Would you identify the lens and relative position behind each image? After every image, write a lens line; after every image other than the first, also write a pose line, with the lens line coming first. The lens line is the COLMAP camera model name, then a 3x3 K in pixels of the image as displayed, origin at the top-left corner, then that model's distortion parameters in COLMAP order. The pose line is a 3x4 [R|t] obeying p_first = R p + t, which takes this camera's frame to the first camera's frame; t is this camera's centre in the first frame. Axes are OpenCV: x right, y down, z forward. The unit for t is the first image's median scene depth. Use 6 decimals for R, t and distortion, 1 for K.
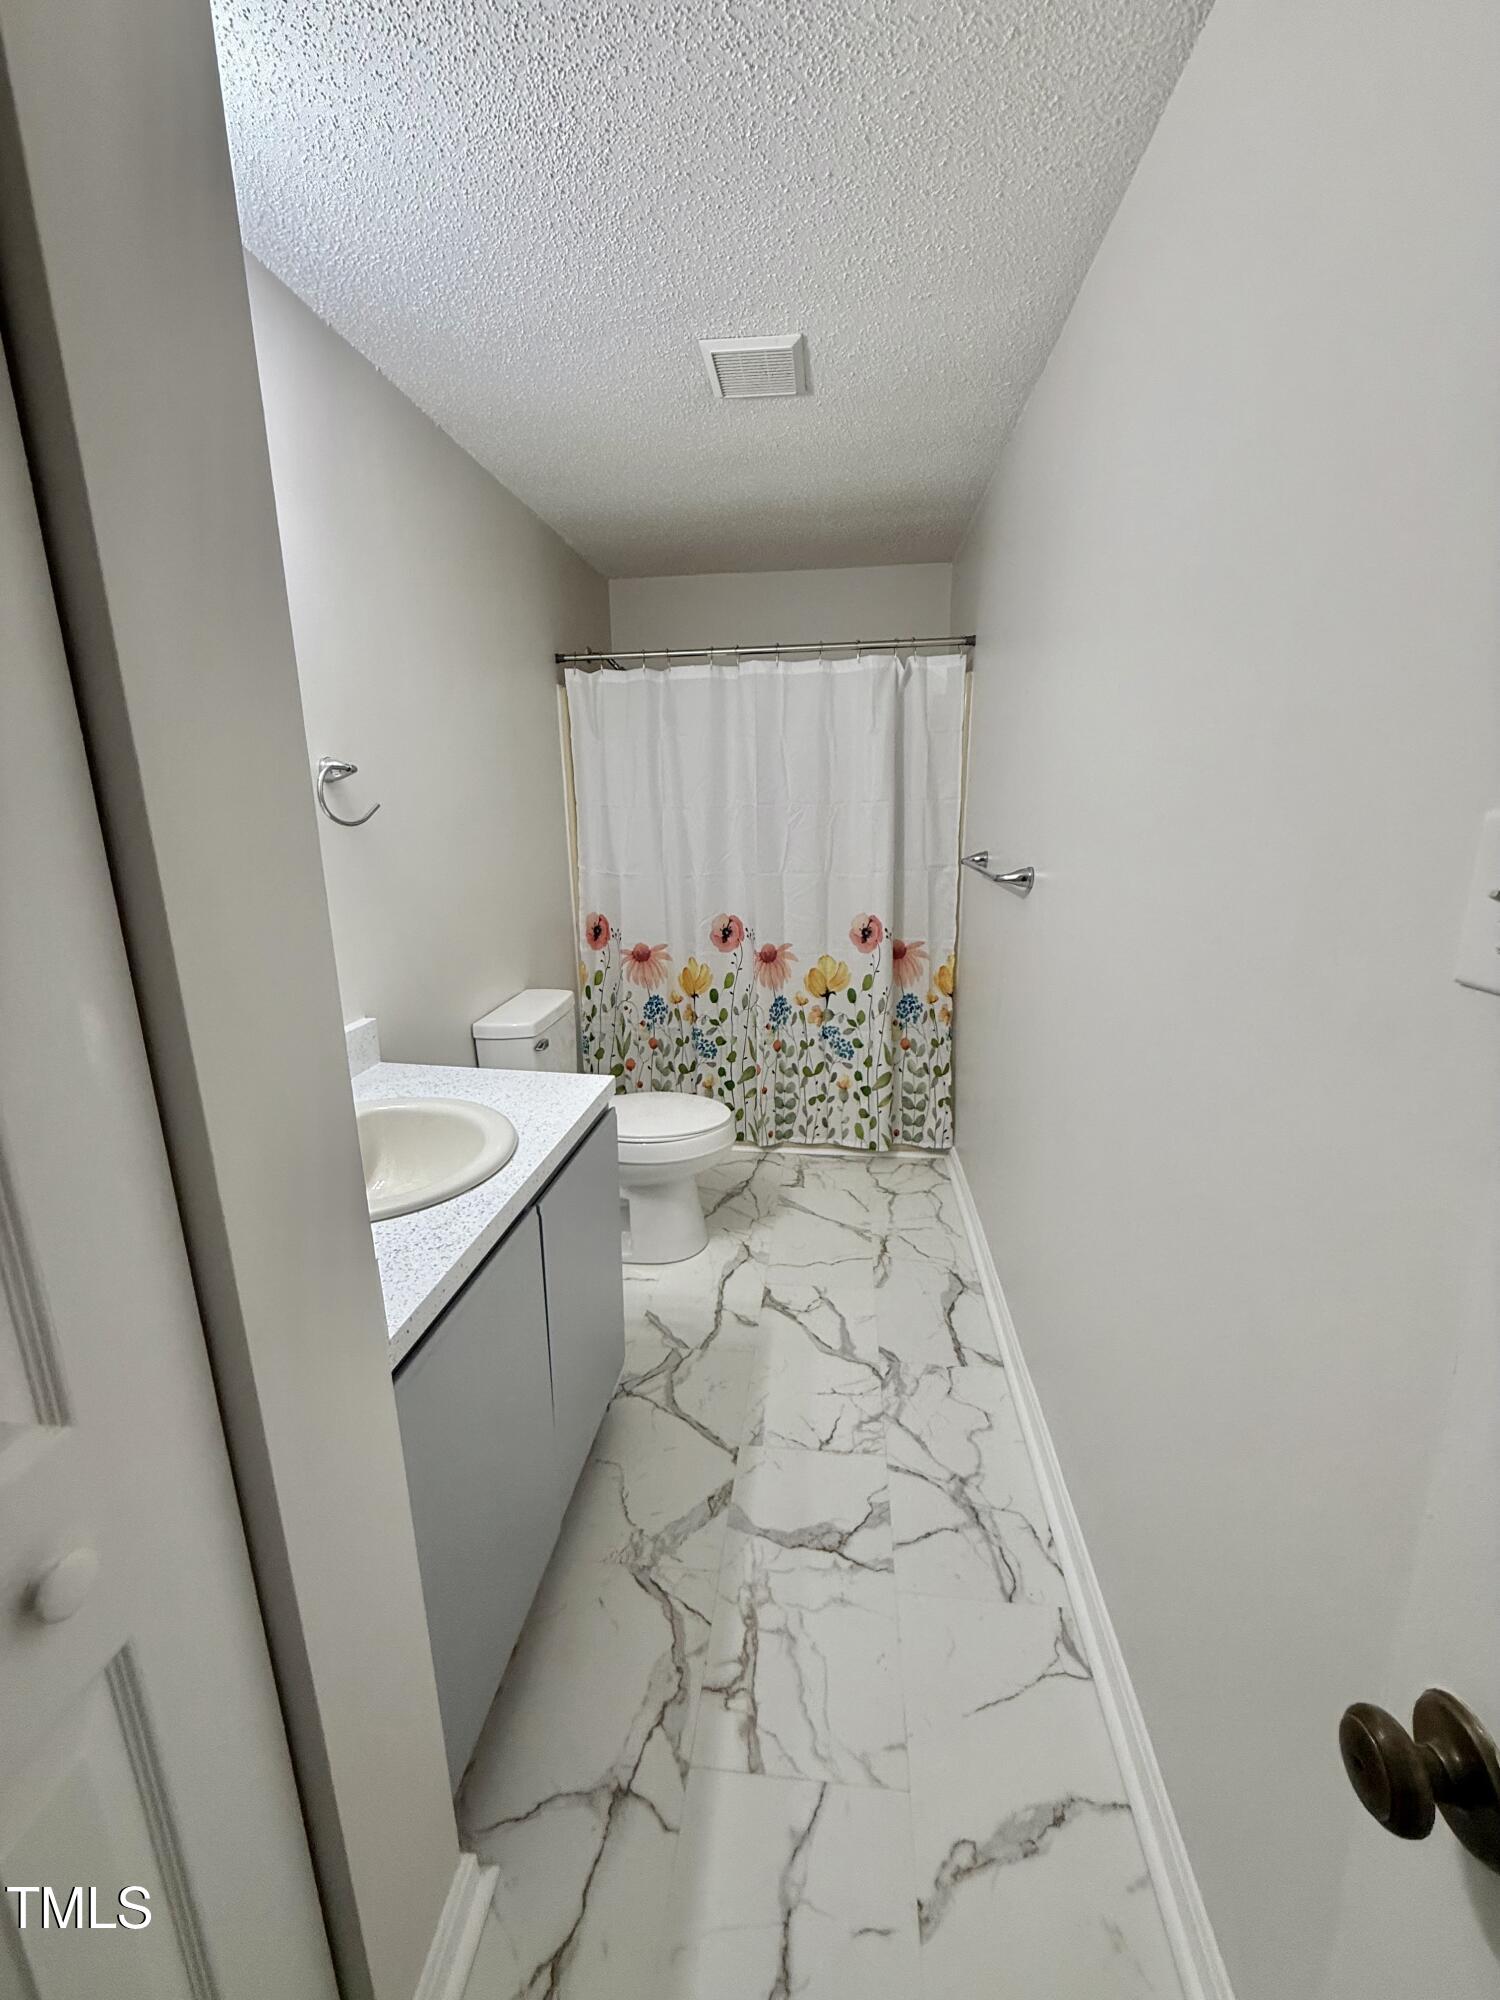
lens RADIAL K [[797.1, 0, 750.7], [0, 797.1, 993.3], [0, 0, 1]] dist [0.001755, 0.000006]
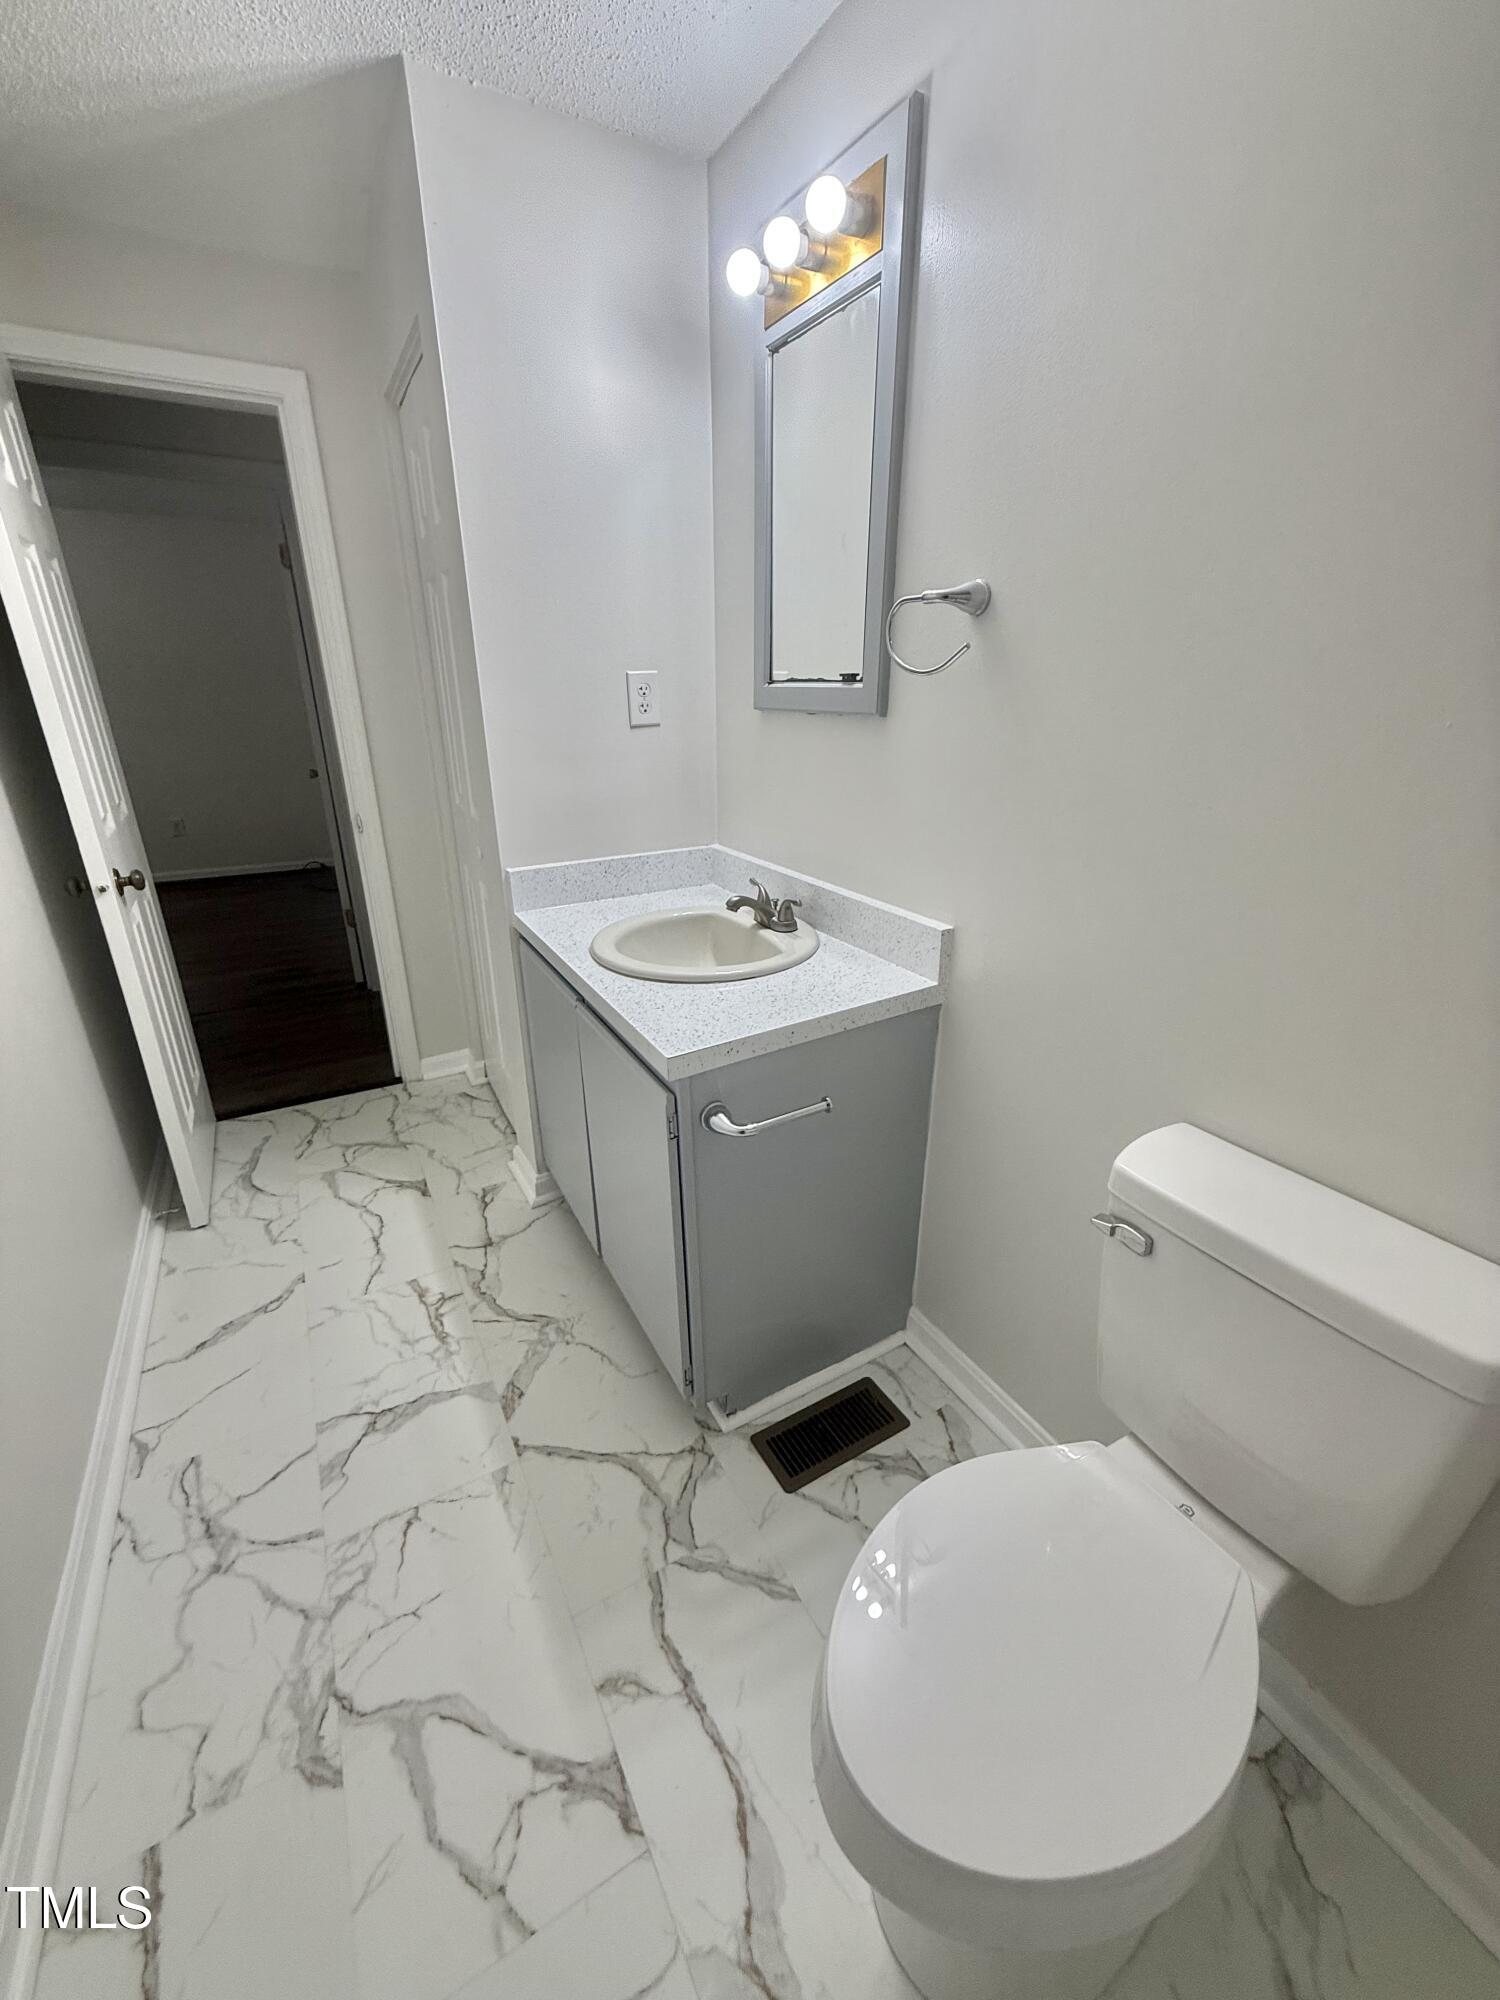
lens RADIAL K [[797.1, 0, 750.7], [0, 797.1, 993.3], [0, 0, 1]] dist [0.001755, 0.000006]
pose [[-0.807557, 0.227232, -0.544259, 0.149945], [-0.125049, 0.835854, 0.534519, -0.357319], [0.576381, 0.499714, -0.646585, 1.615514]]
